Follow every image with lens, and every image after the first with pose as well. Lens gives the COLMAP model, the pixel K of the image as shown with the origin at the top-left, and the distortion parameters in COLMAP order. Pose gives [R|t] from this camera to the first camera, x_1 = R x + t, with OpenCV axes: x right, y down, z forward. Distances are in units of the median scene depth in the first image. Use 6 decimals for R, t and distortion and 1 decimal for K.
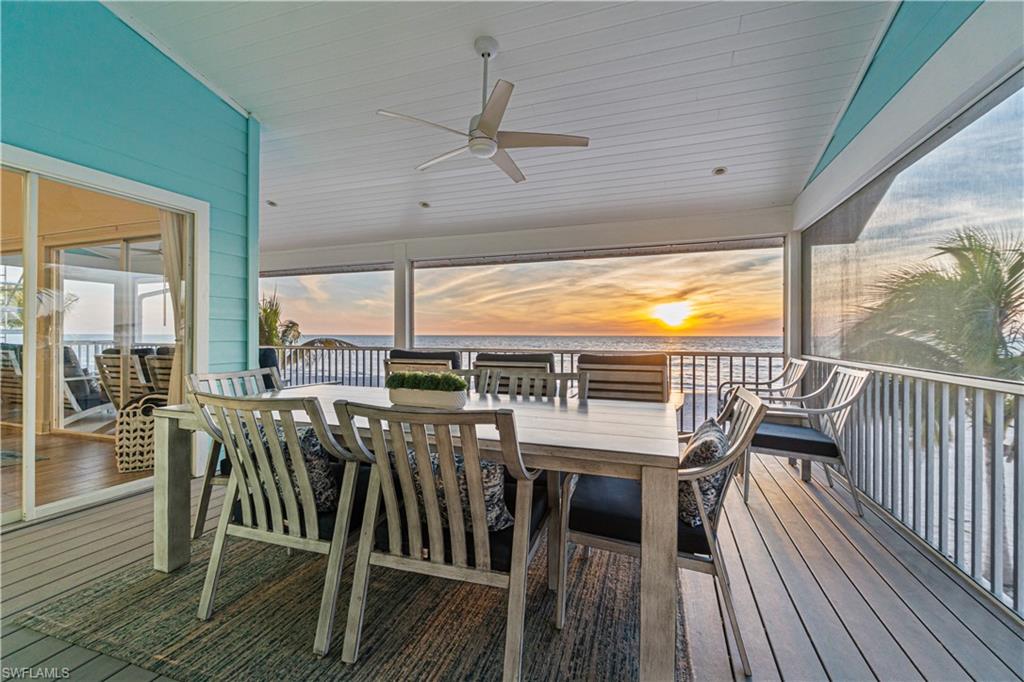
lens RADIAL K [[437.3, 0, 530.7], [0, 437.3, 332.6], [0, 0, 1]] dist [-0.007543, 0.002722]
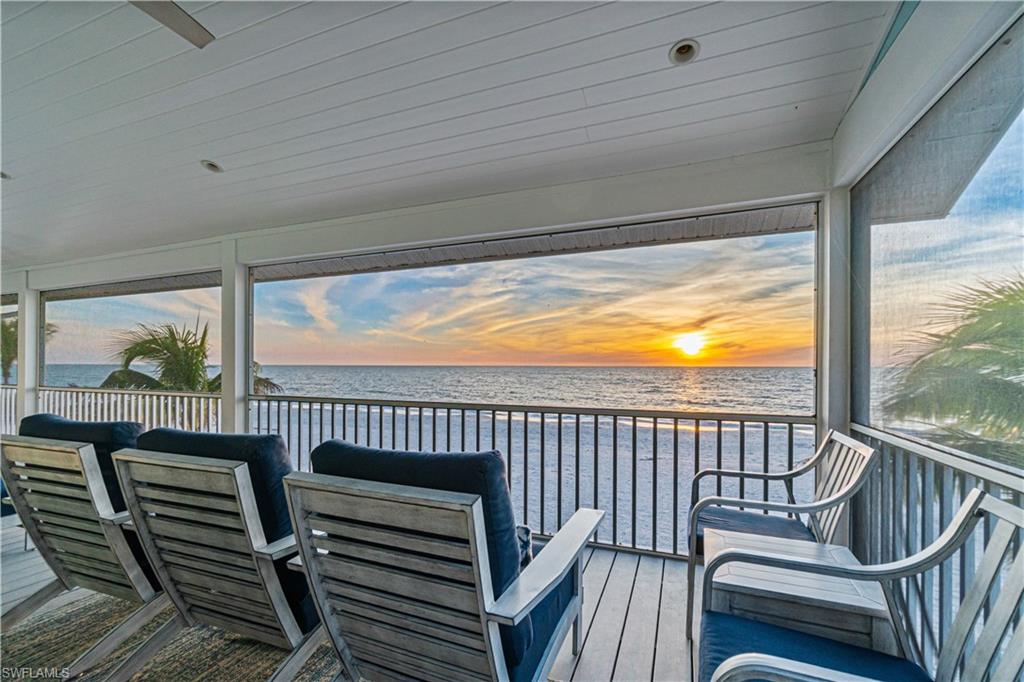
lens RADIAL K [[437.3, 0, 529.5], [0, 437.3, 364.7], [0, 0, 1]] dist [-0.007543, 0.002722]
pose [[0.999127, 0.000363, -0.041779, 0.173424], [-0.000119, 0.999983, 0.005825, -0.014536], [0.041781, -0.005815, 0.999110, 0.311905]]
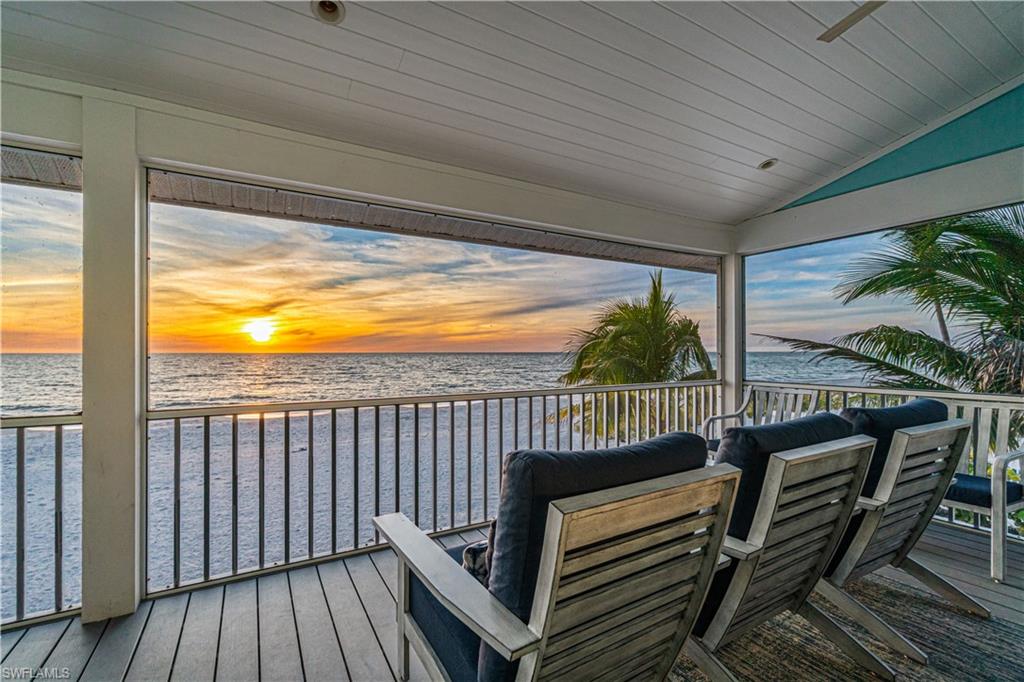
lens RADIAL K [[437.3, 0, 498.5], [0, 437.3, 354.9], [0, 0, 1]] dist [-0.007543, 0.002722]
pose [[0.666784, -0.009650, 0.745189, -0.307932], [-0.000856, 0.999906, 0.013714, -0.018055], [-0.745251, -0.009782, 0.666713, 0.513727]]
